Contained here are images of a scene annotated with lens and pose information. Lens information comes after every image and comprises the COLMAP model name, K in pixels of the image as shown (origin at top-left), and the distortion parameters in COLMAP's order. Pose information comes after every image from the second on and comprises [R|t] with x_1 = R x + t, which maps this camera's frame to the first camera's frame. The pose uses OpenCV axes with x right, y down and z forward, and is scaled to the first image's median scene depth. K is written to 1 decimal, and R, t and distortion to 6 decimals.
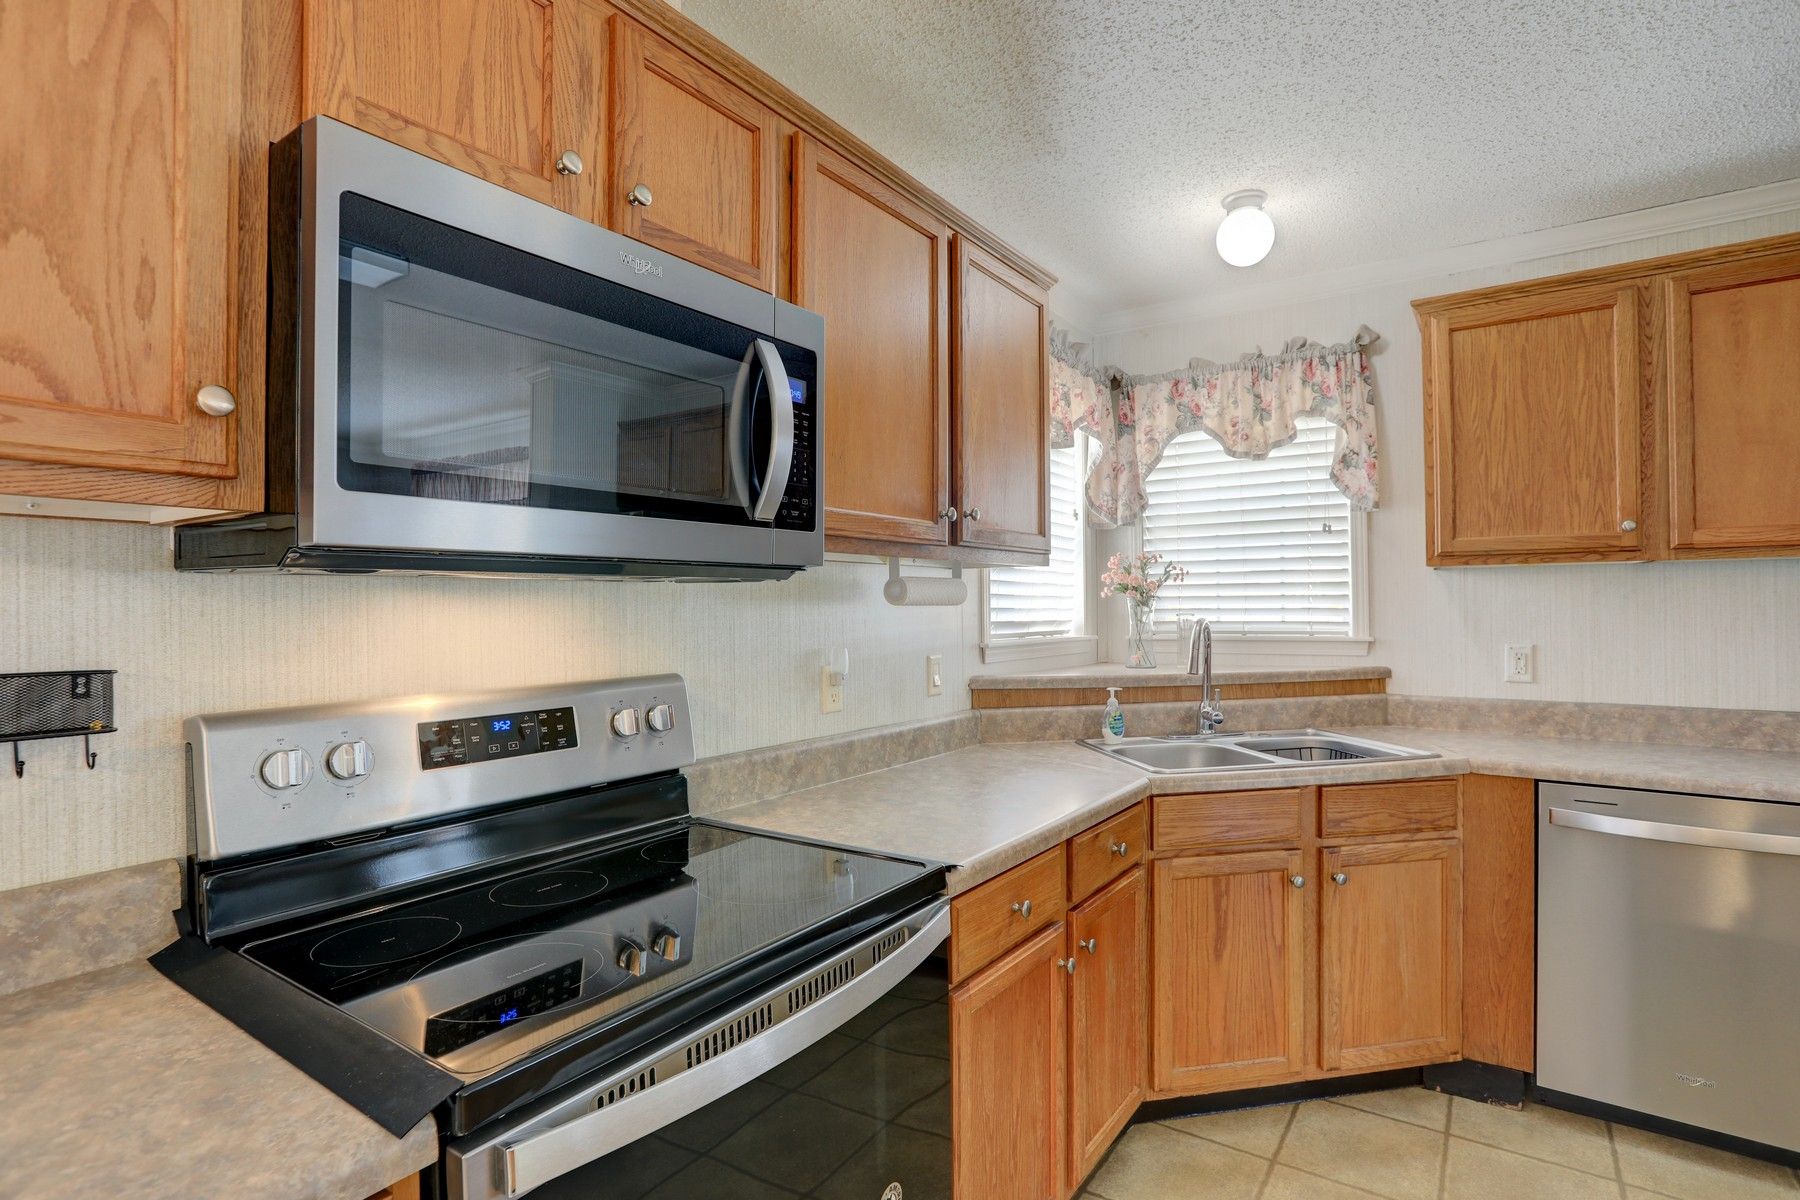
lens RADIAL K [[871.8, 0, 900.0], [0, 871.8, 600.0], [0, 0, 1]] dist [-0.048793, 0.020029]
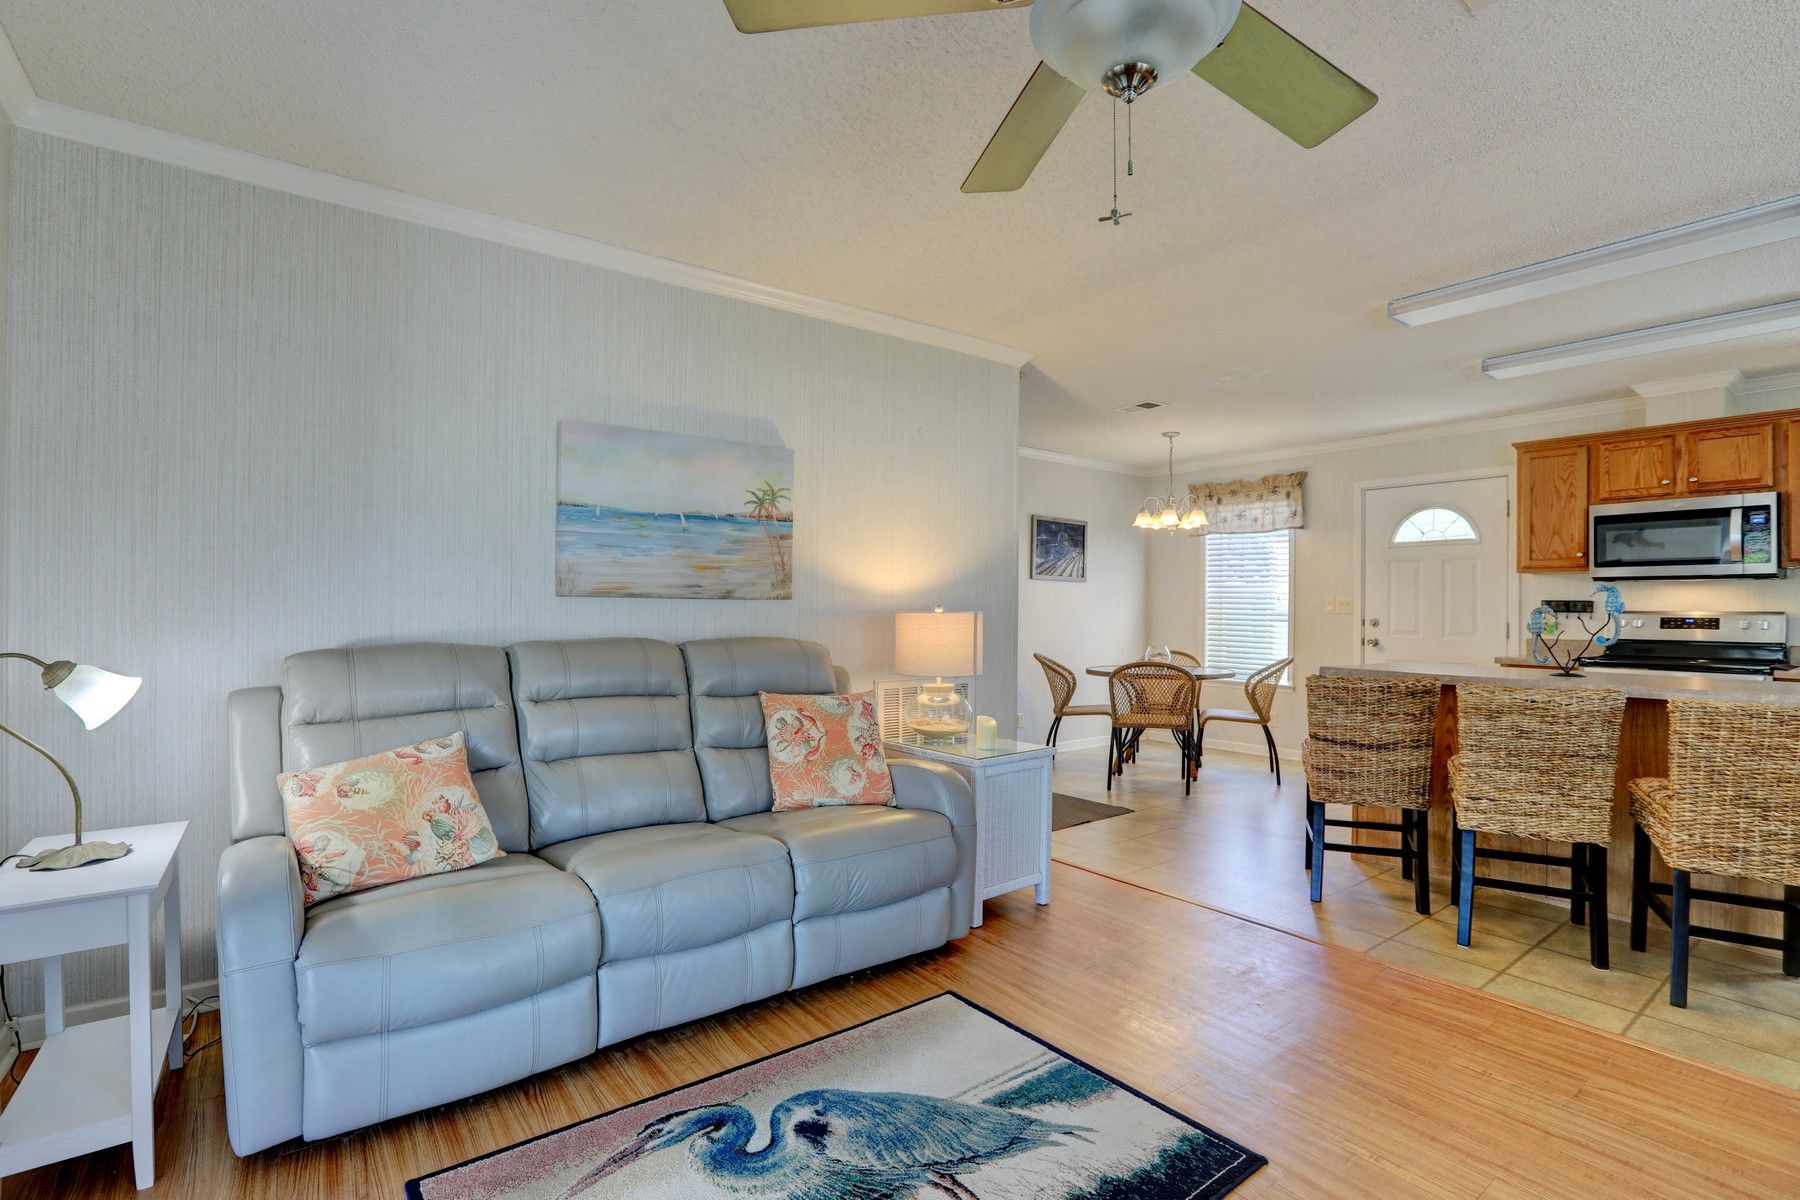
lens RADIAL K [[838.1, 0, 902.4], [0, 838.1, 609.0], [0, 0, 1]] dist [-0.048928, 0.016077]
pose [[-0.304103, 0.003618, -0.952632, 2.181301], [-0.003621, 0.999981, 0.004953, 0.051363], [0.952632, 0.004956, -0.304084, -0.648255]]
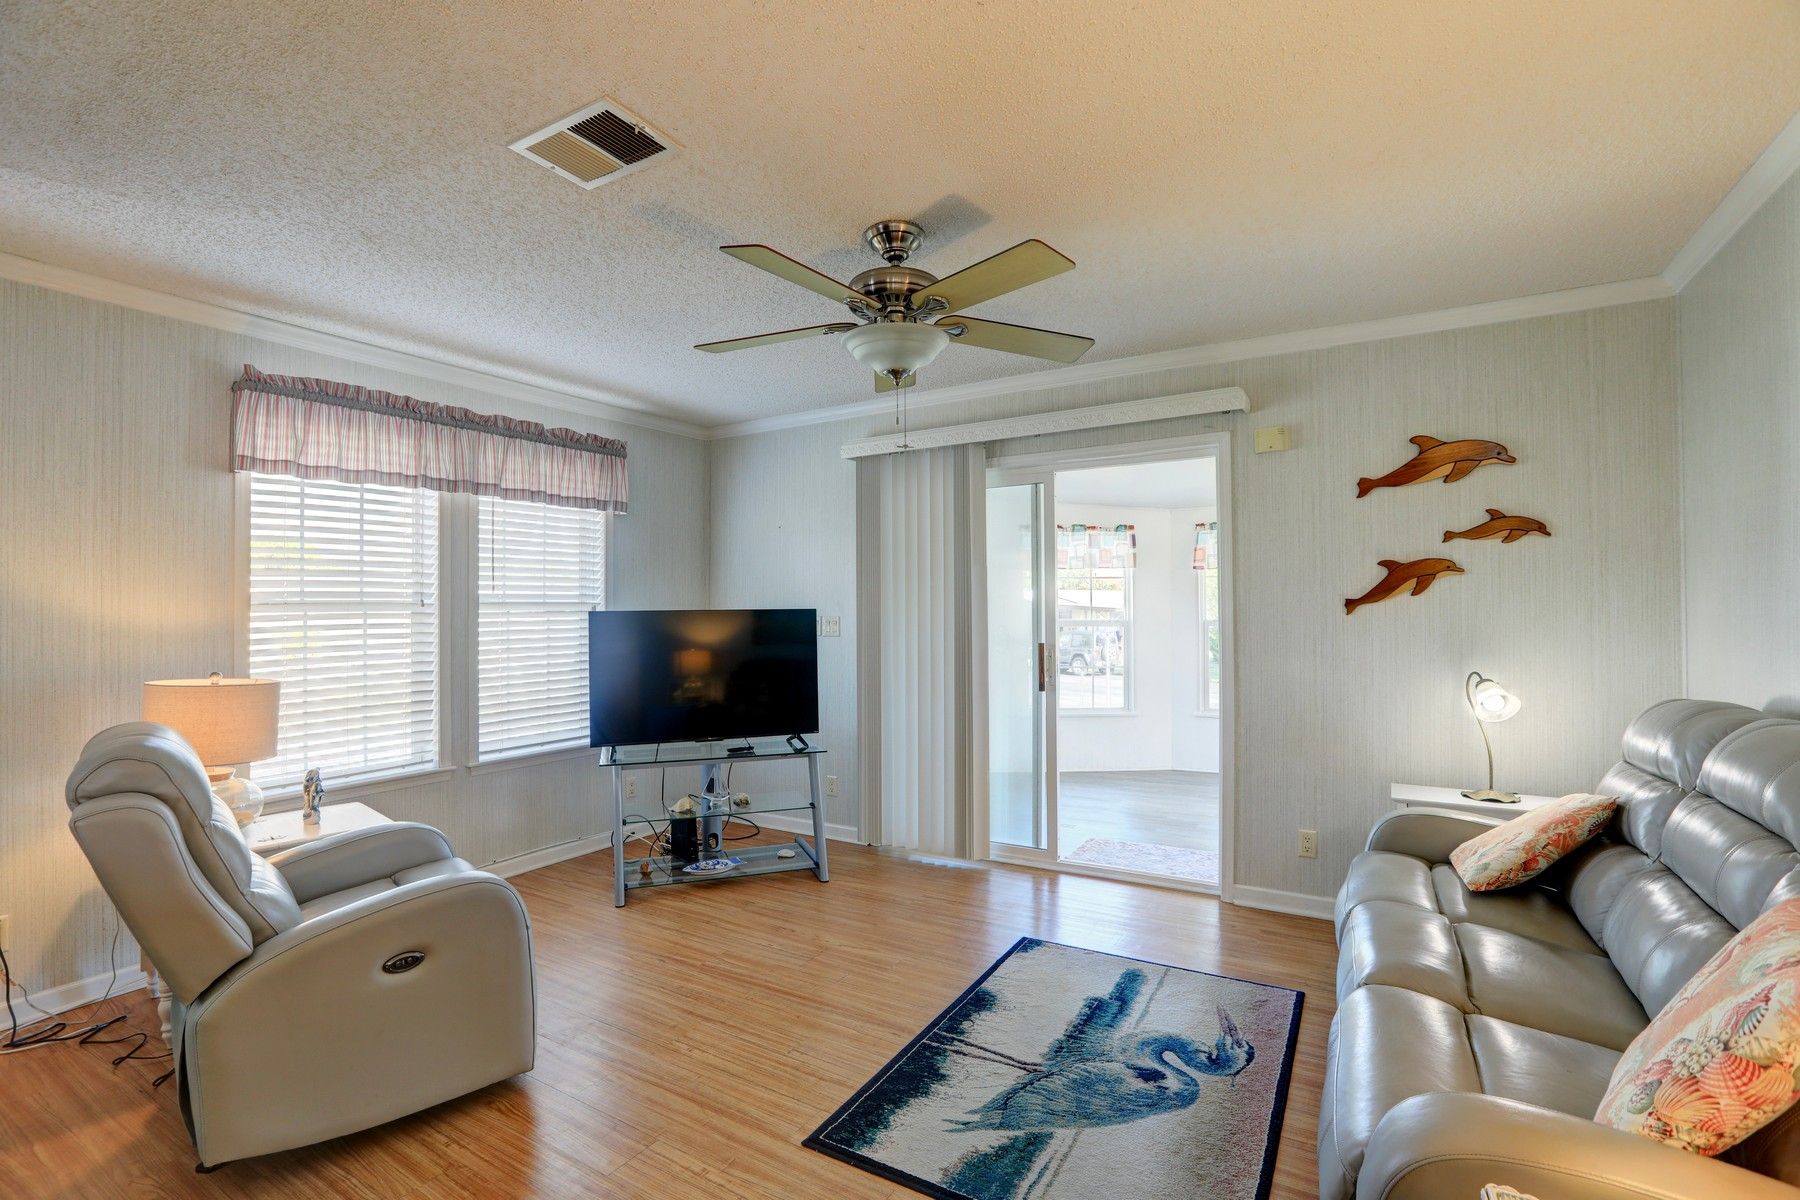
lens RADIAL K [[828.9, 0, 888.3], [0, 828.9, 582.3], [0, 0, 1]] dist [-0.028075, 0.000206]
pose [[-0.052657, 0.034217, 0.998026, 0.500253], [0.005136, 0.999409, -0.033993, -0.006500], [-0.998599, 0.003336, -0.052802, -0.603145]]
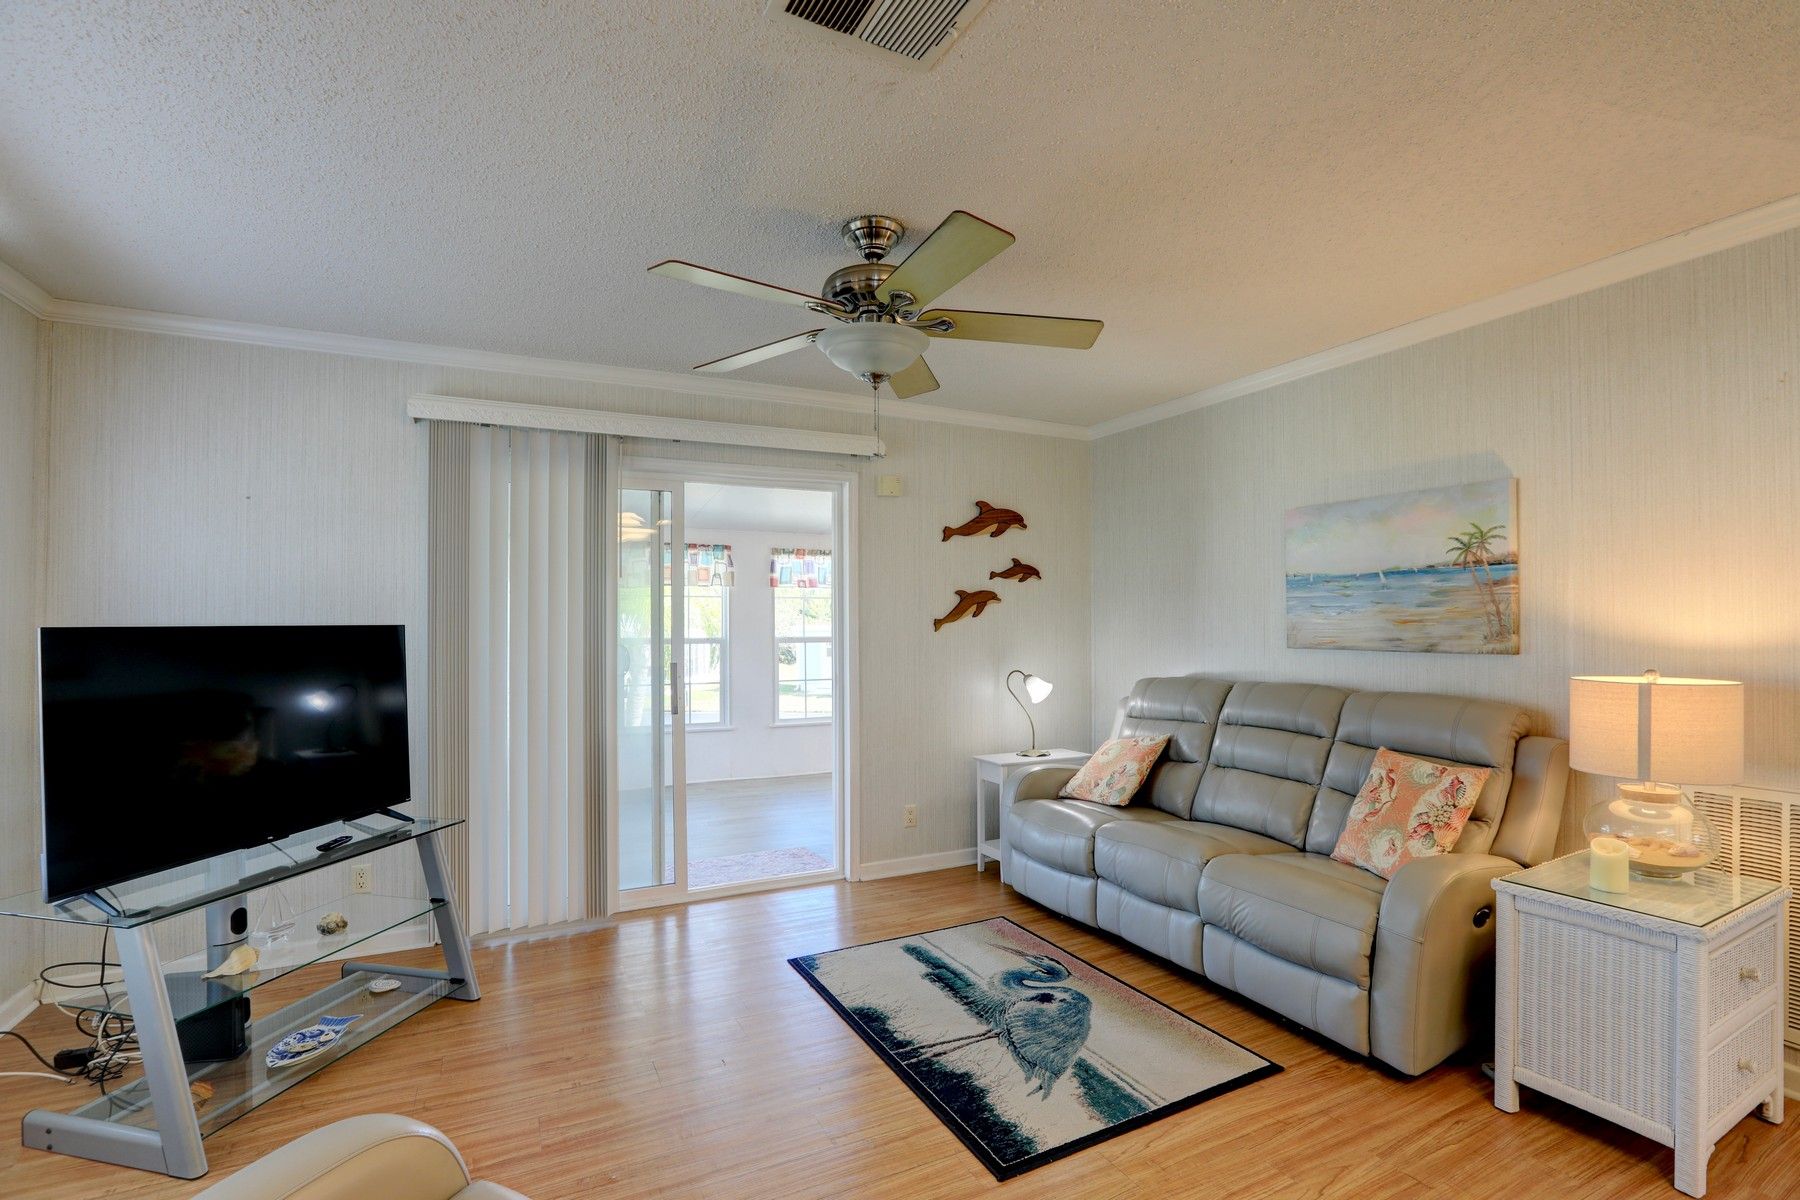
lens RADIAL K [[838.1, 0, 902.4], [0, 838.1, 609.0], [0, 0, 1]] dist [-0.048928, 0.016077]
pose [[-0.880361, 0.016086, 0.474031, 1.065360], [0.007547, 0.999773, -0.019910, -0.007727], [-0.474244, -0.013950, -0.880283, 0.226571]]
